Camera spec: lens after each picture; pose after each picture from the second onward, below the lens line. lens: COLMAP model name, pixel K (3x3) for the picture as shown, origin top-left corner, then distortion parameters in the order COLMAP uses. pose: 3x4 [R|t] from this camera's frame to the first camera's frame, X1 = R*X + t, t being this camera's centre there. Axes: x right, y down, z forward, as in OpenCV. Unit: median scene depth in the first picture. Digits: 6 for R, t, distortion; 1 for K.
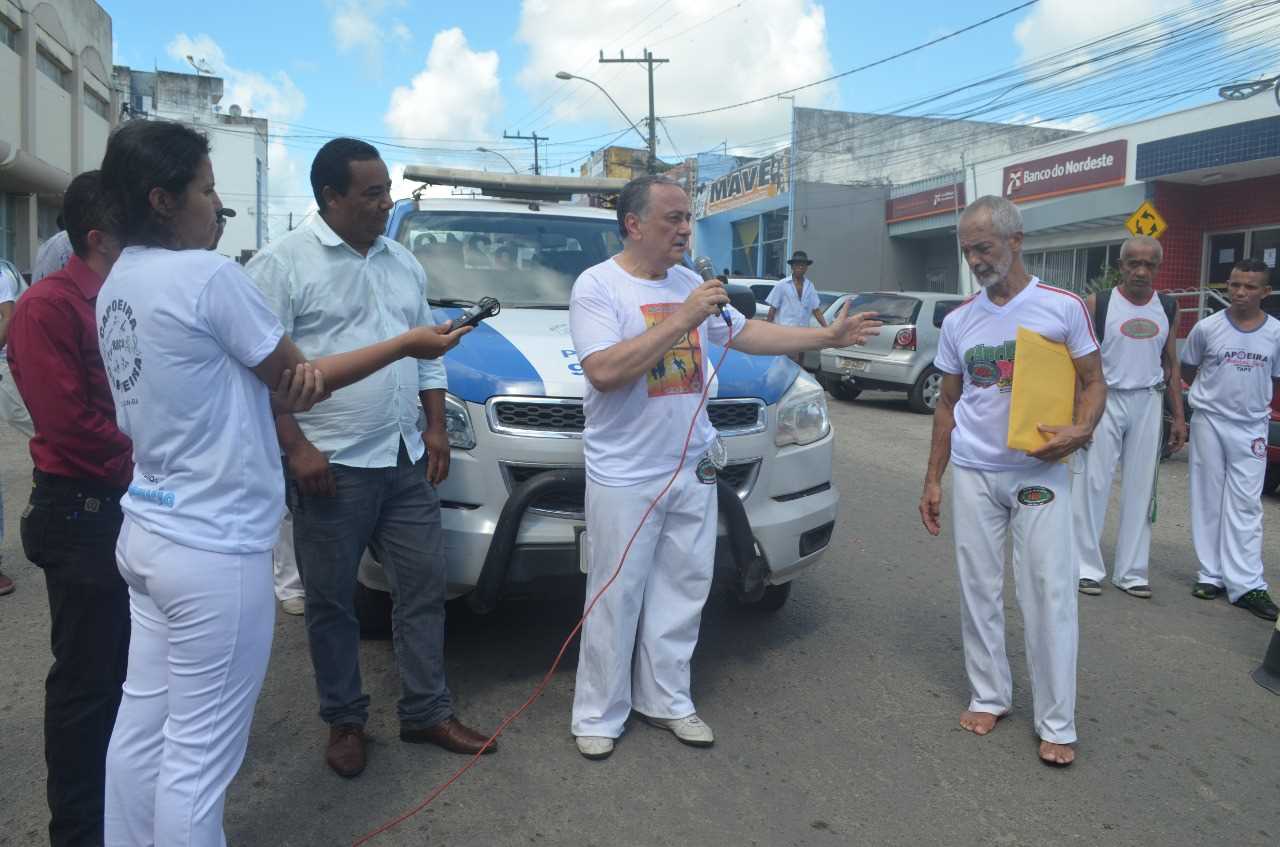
lens RADIAL K [[1005.1, 0, 641.9], [0, 1005.1, 448.3], [0, 0, 1]] dist [-0.089209, 0.017692]
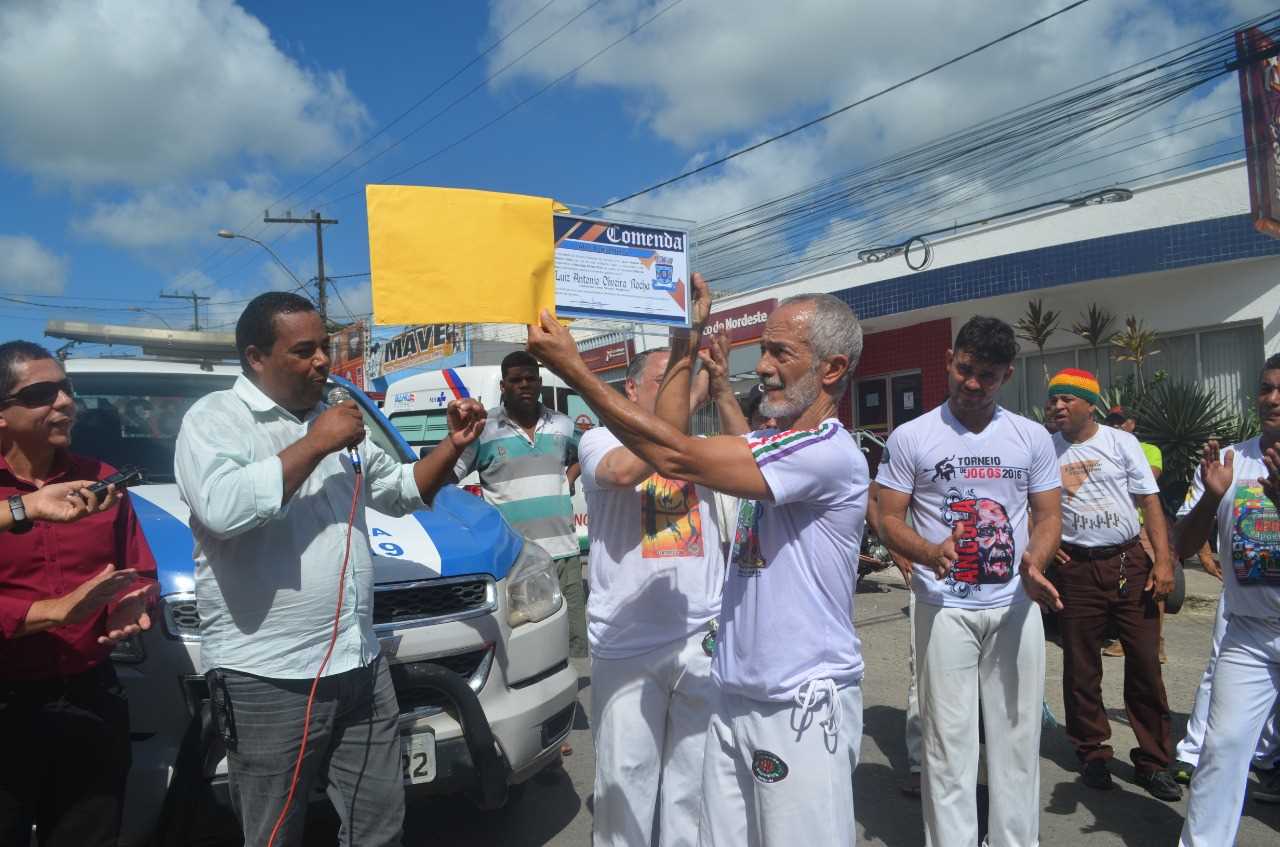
lens RADIAL K [[1005.1, 0, 645.4], [0, 1005.1, 436.2], [0, 0, 1]] dist [-0.089209, 0.017692]
pose [[0.947692, -0.029392, 0.317831, -0.003935], [0.081819, 0.984851, -0.152885, -0.003072], [-0.308522, 0.170892, 0.935740, 0.014379]]
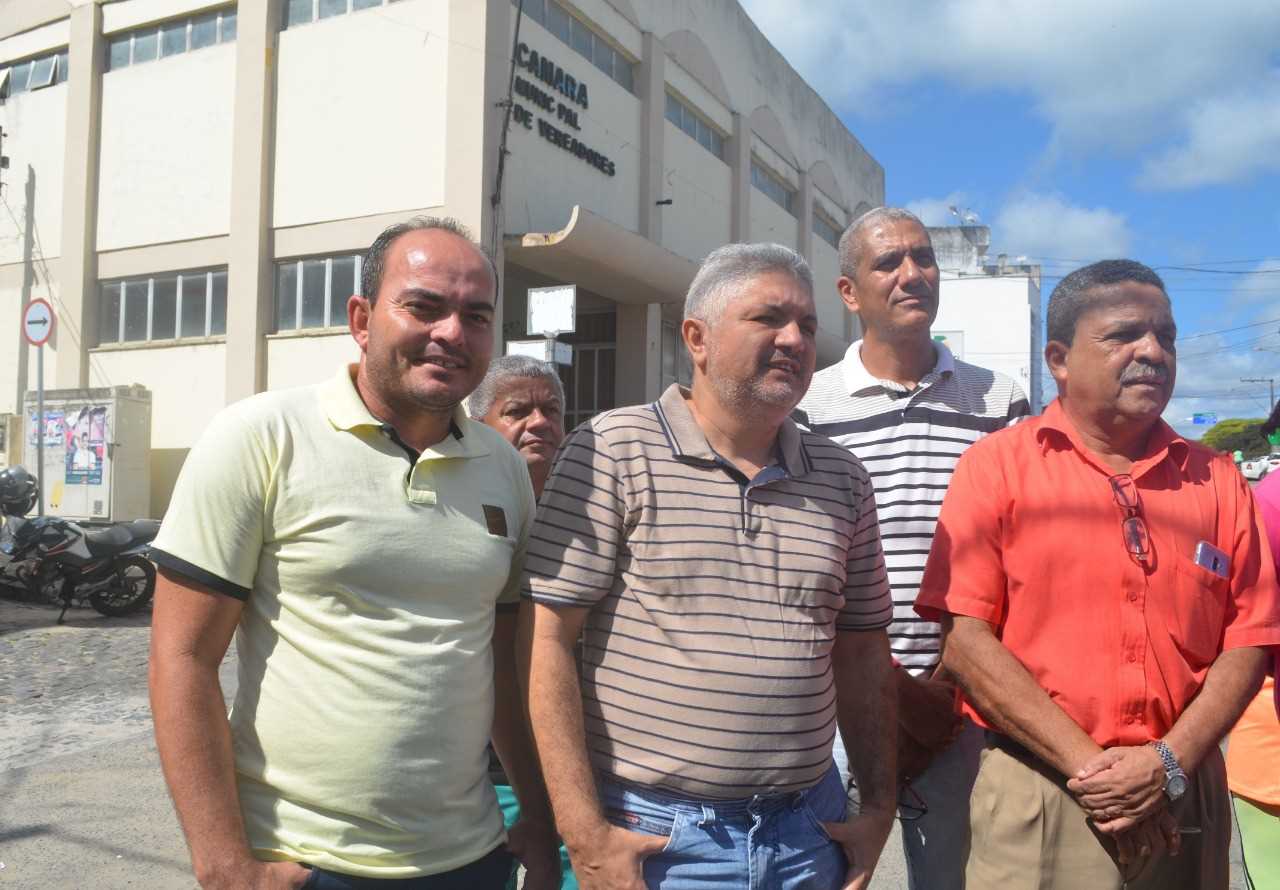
lens RADIAL K [[1157.1, 0, 589.3], [0, 1157.1, 484.5], [0, 0, 1]] dist [-0.102880, 0.001204]
pose [[0.750724, -0.022639, -0.660227, -0.063899], [-0.068579, 0.991342, -0.111971, -0.015819], [0.657046, 0.129337, 0.742672, 0.068711]]
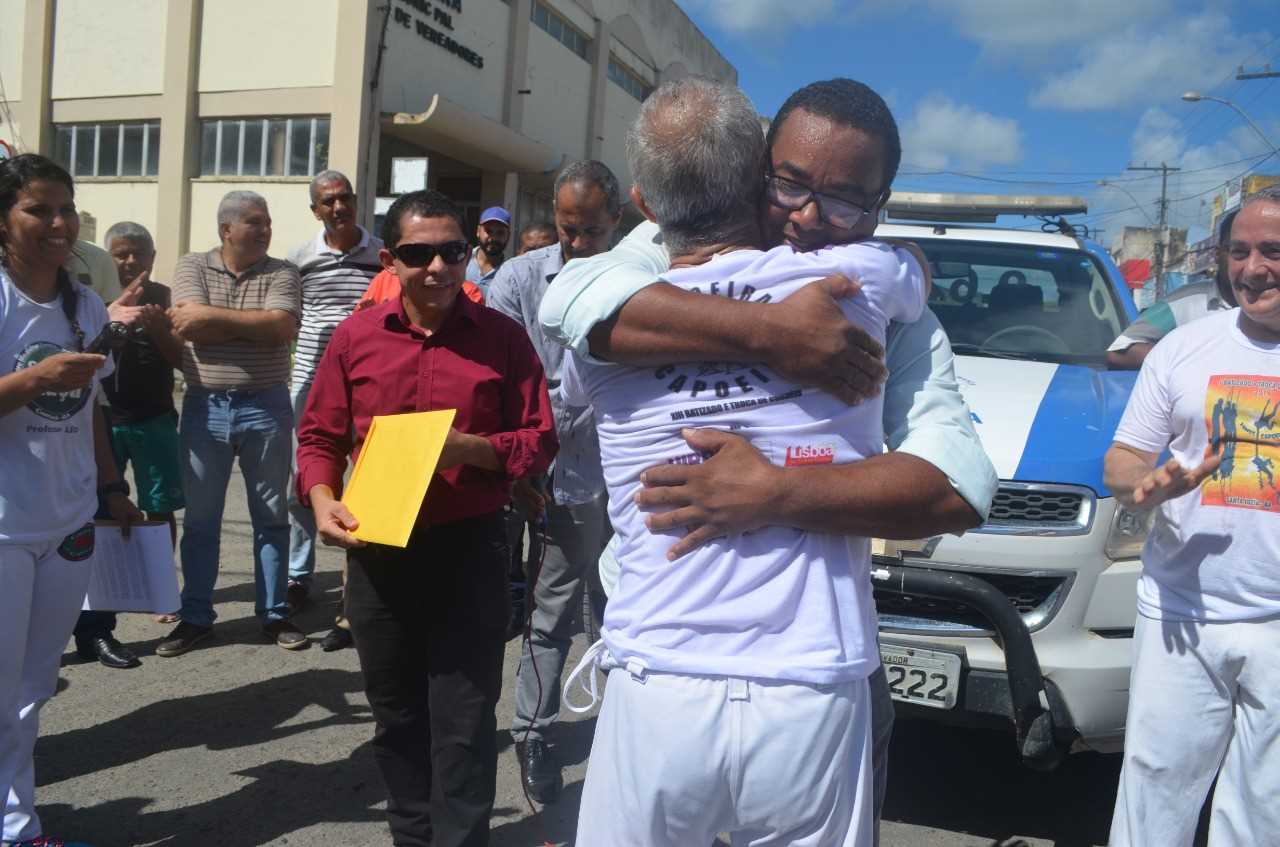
lens RADIAL K [[1005.1, 0, 644.2], [0, 1005.1, 442.2], [0, 0, 1]] dist [-0.089209, 0.017692]
pose [[0.825705, 0.090408, -0.556810, 0.033192], [-0.114281, 0.993415, -0.008171, -0.005386], [0.552404, 0.070380, 0.830600, 0.034384]]
